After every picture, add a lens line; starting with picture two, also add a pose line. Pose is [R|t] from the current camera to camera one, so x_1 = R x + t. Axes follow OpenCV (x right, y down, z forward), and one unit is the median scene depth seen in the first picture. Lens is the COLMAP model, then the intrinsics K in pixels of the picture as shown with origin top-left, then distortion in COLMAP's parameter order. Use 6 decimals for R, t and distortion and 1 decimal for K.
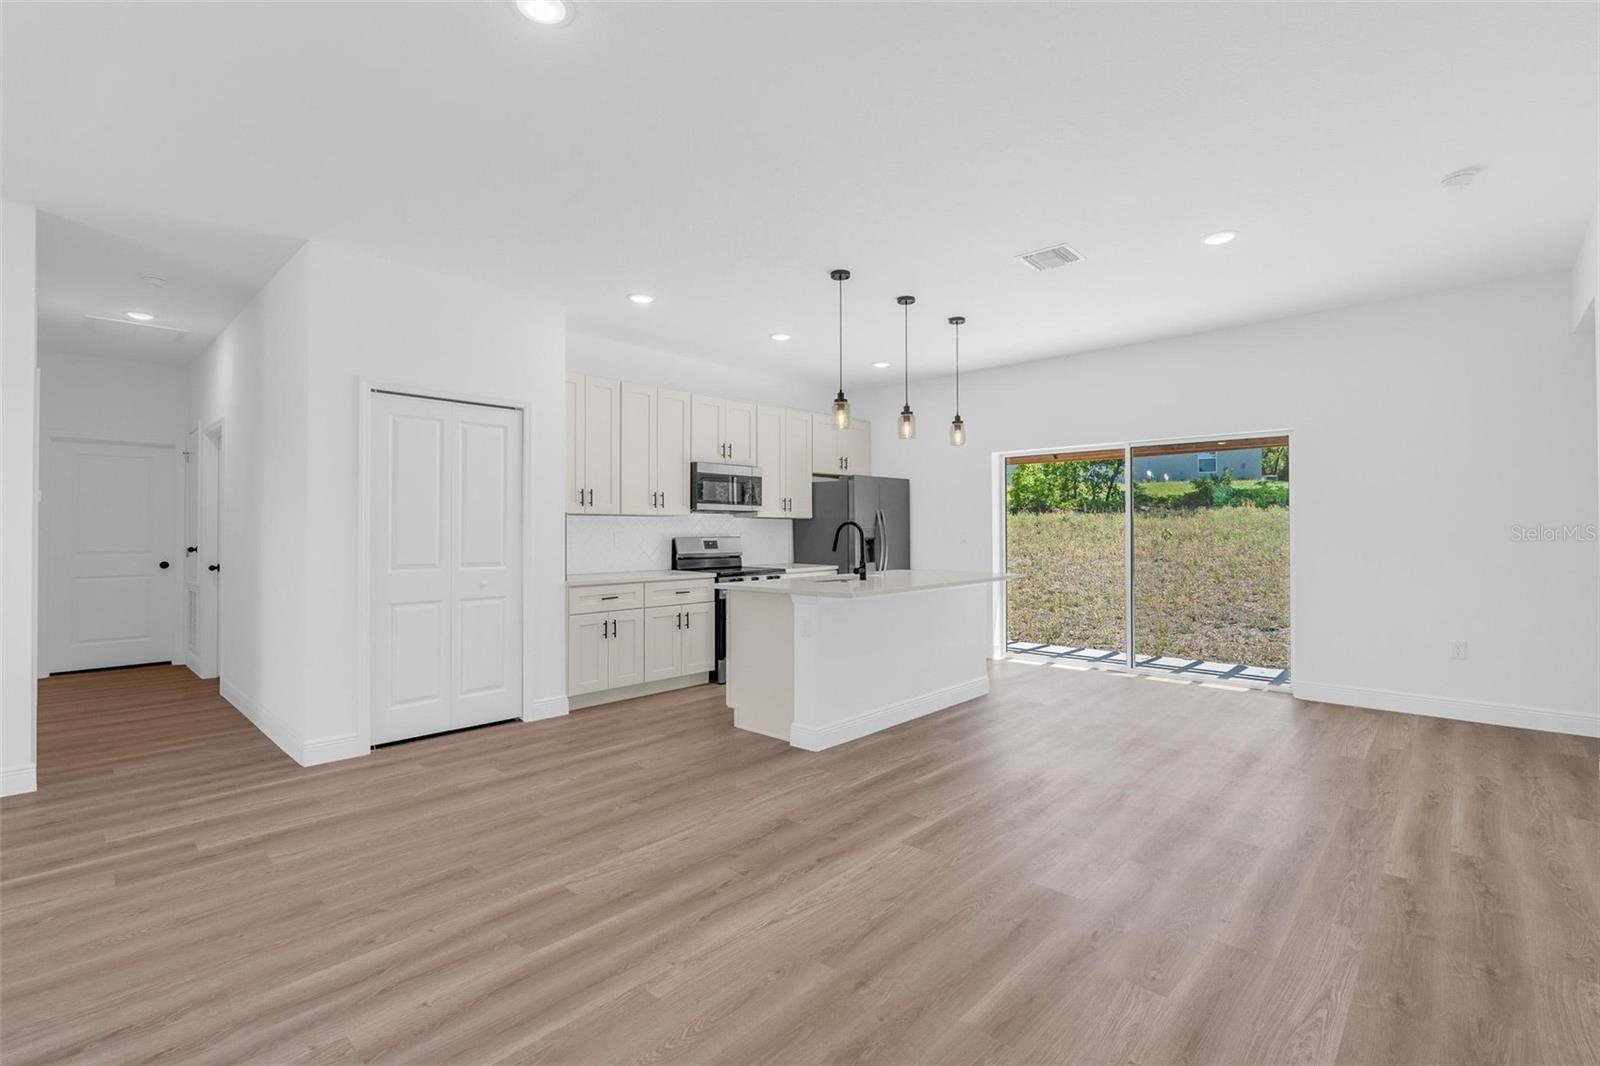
lens RADIAL K [[720.4, 0, 798.6], [0, 720.4, 526.5], [0, 0, 1]] dist [-0.004821, 0.000441]
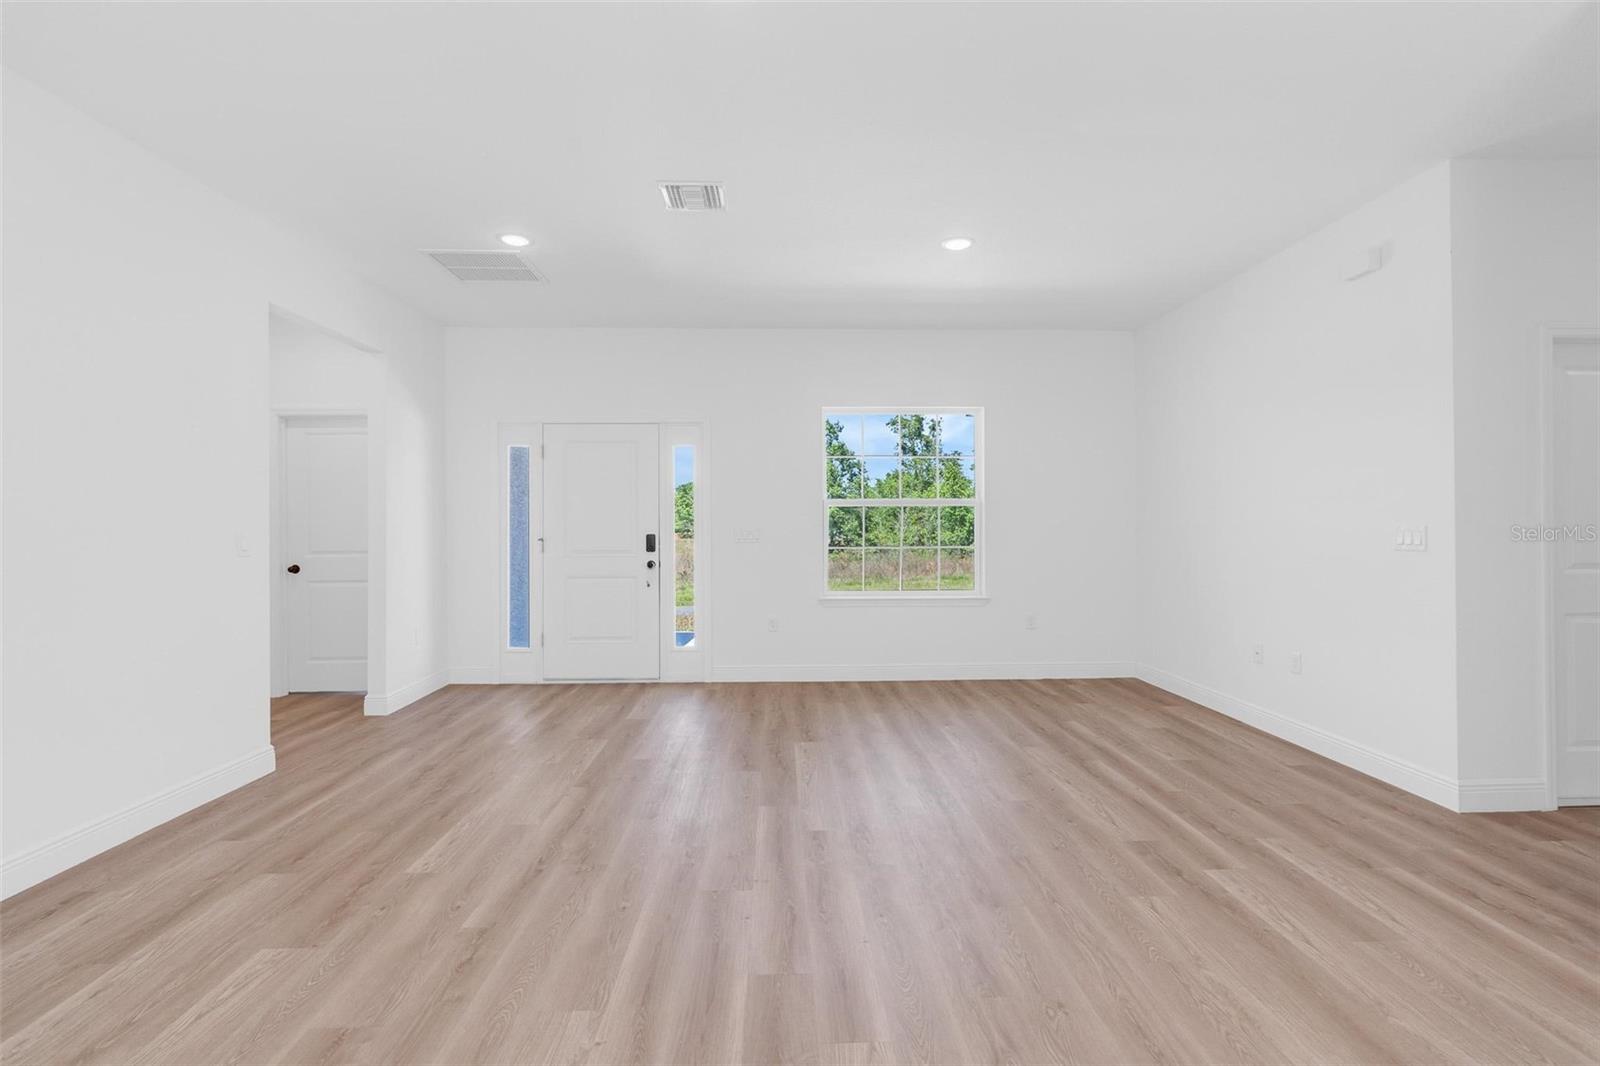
lens RADIAL K [[733.6, 0, 801.2], [0, 733.6, 522.0], [0, 0, 1]] dist [-0.001743, 0.000102]
pose [[-0.707365, 0.000927, -0.706847, 0.098682], [0.009889, 0.999914, -0.008585, 0.004281], [0.706779, -0.013062, -0.707314, 0.674398]]
